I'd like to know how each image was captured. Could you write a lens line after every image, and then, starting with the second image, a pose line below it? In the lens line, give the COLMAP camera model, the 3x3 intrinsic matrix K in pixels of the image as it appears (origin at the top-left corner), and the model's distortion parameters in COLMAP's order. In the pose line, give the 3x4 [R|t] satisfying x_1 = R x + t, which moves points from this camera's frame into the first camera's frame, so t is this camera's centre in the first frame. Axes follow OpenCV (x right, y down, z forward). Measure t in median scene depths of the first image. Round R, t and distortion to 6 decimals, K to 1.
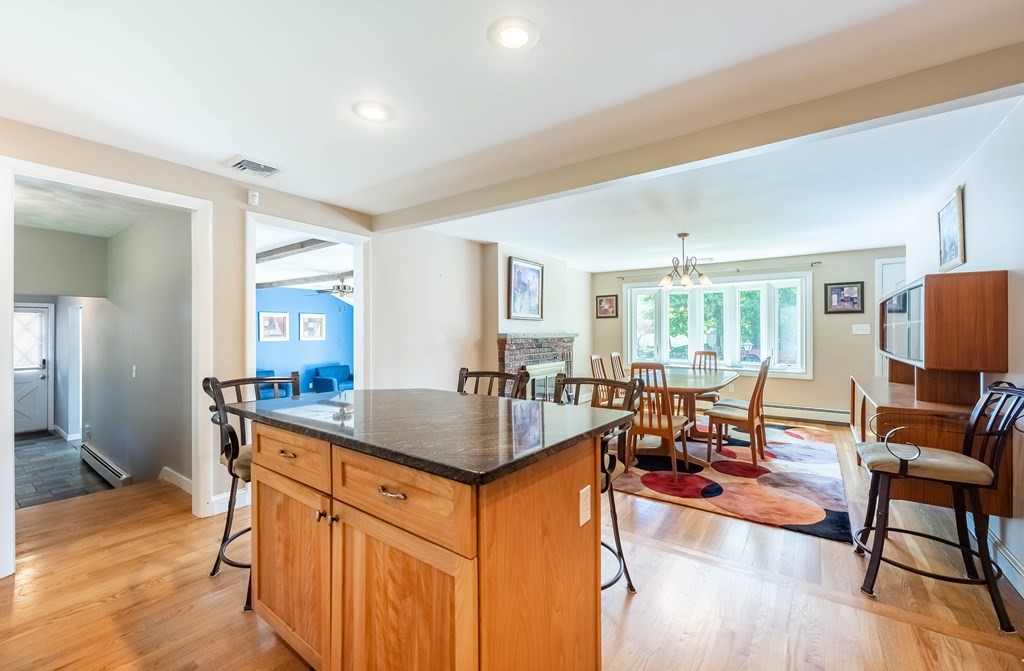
lens RADIAL K [[424.0, 0, 509.1], [0, 424.0, 331.4], [0, 0, 1]] dist [0.004229, 0.000132]
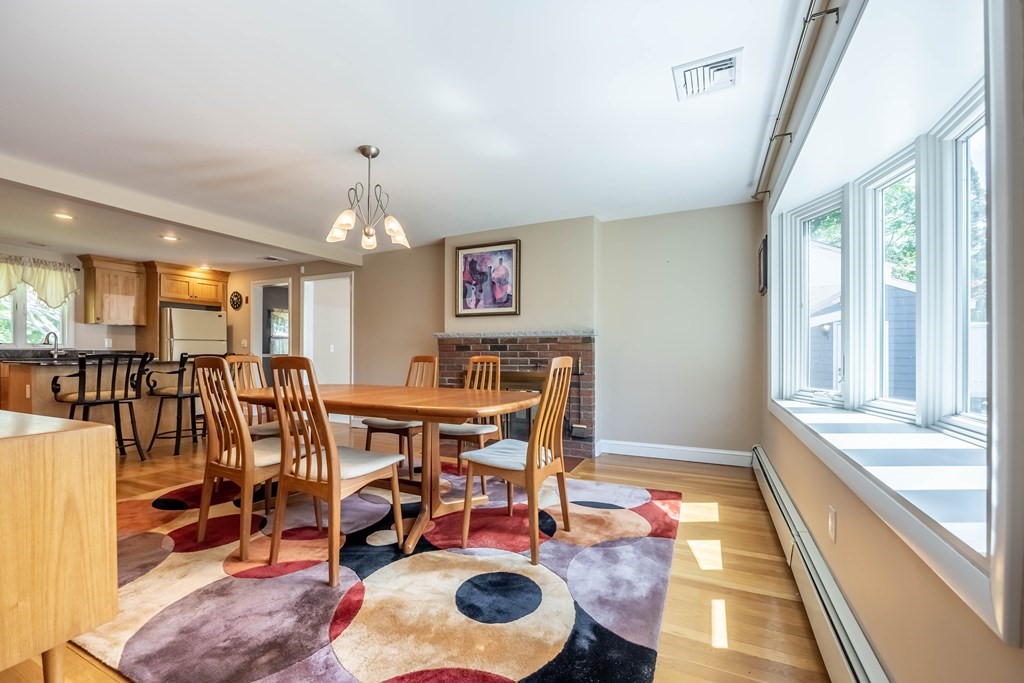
lens RADIAL K [[411.2, 0, 517.4], [0, 411.2, 353.9], [0, 0, 1]] dist [-0.009189, 0.001501]
pose [[0.176212, 0.001573, -0.984351, 0.880689], [0.002029, 0.999996, 0.001961, 0.047075], [0.984350, -0.002343, 0.176208, 0.966615]]
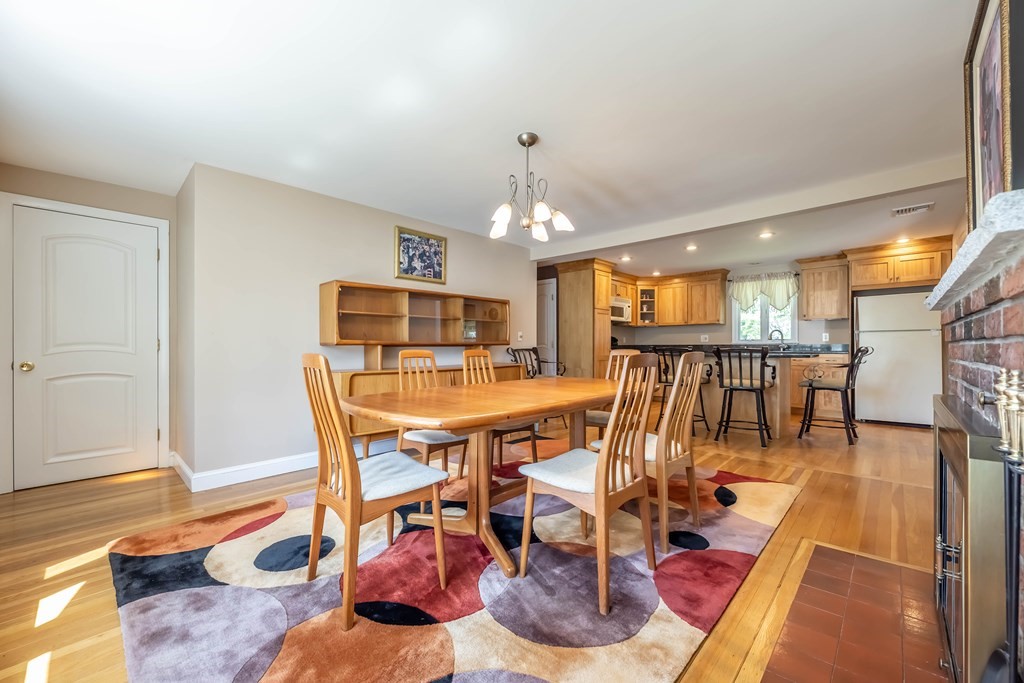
lens RADIAL K [[411.2, 0, 513.8], [0, 411.2, 345.9], [0, 0, 1]] dist [-0.009189, 0.001501]
pose [[-0.990693, 0.003337, 0.136073, 0.307610], [0.002785, 0.999987, -0.004250, 0.044726], [-0.136085, -0.003831, -0.990690, 1.358276]]
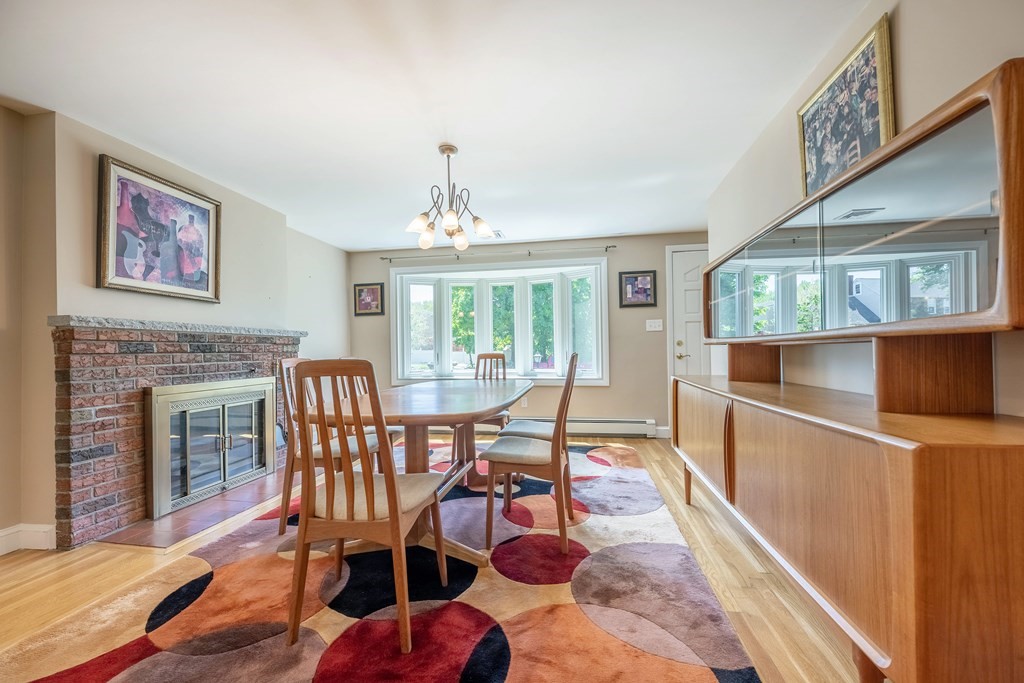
lens RADIAL K [[411.2, 0, 515.7], [0, 411.2, 347.0], [0, 0, 1]] dist [-0.009189, 0.001501]
pose [[0.894136, -0.008569, 0.447714, 0.205626], [0.013685, 0.999873, -0.008195, 0.045039], [-0.447587, 0.013455, 0.894139, 0.393383]]
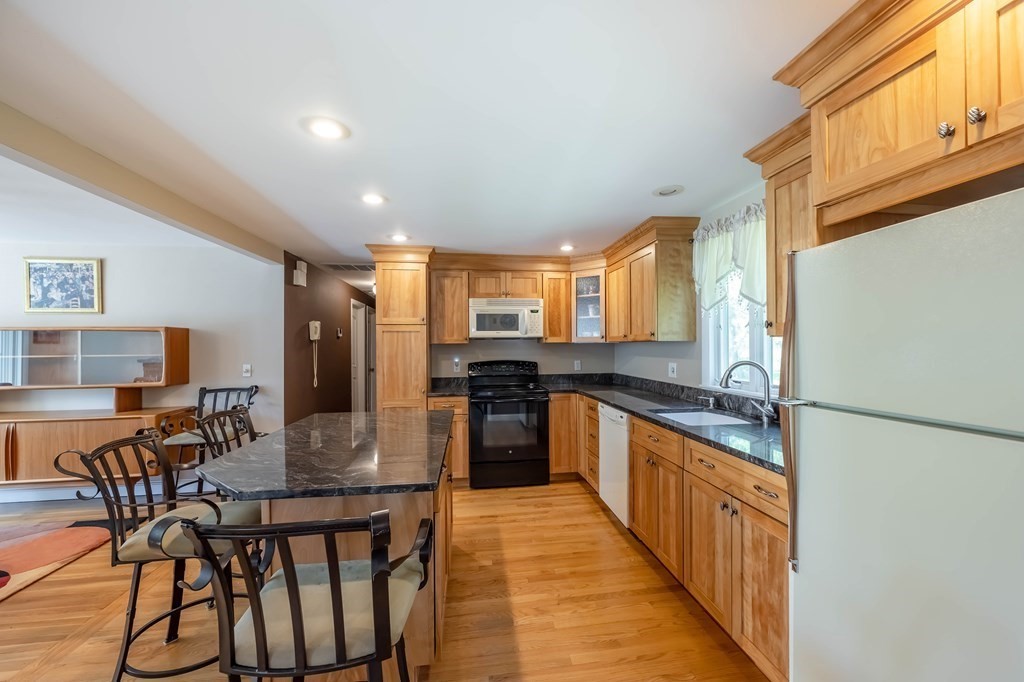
lens RADIAL K [[411.2, 0, 525.2], [0, 411.2, 341.3], [0, 0, 1]] dist [-0.009189, 0.001501]
pose [[-0.700433, 0.011071, 0.713632, -0.475030], [0.006099, 0.999936, -0.009527, -0.027222], [-0.713692, -0.002321, -0.700456, 0.496462]]
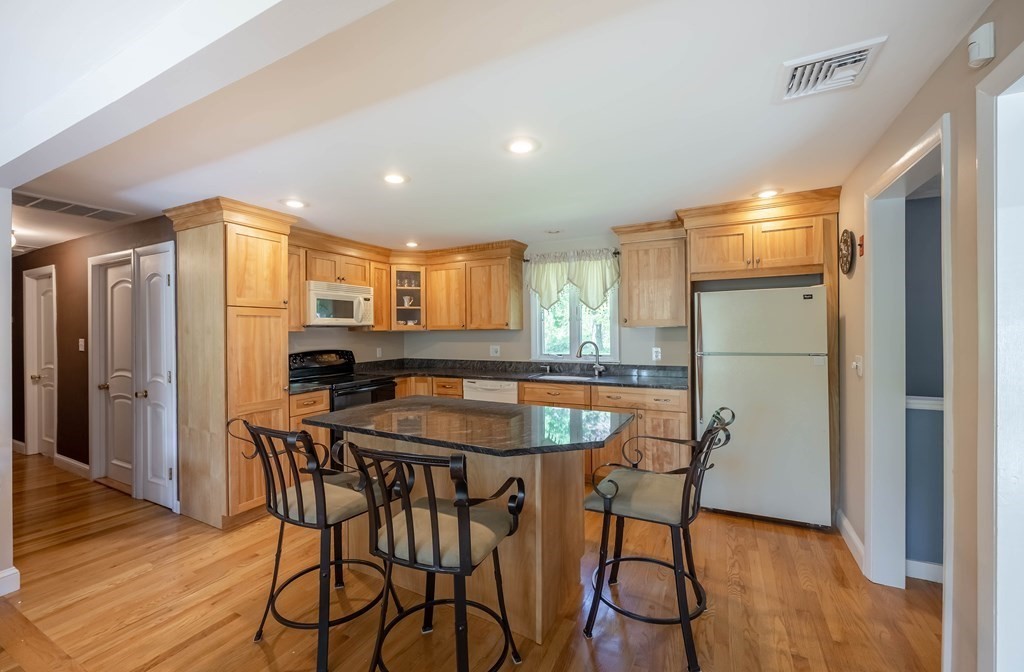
lens RADIAL K [[417.8, 0, 501.2], [0, 417.8, 329.2], [0, 0, 1]] dist [-0.017560, -0.000291]
pose [[-0.991868, 0.009326, -0.126930, -0.054628], [0.010212, 0.999928, -0.006327, -0.027406], [0.126862, -0.007572, -0.991891, 0.770932]]
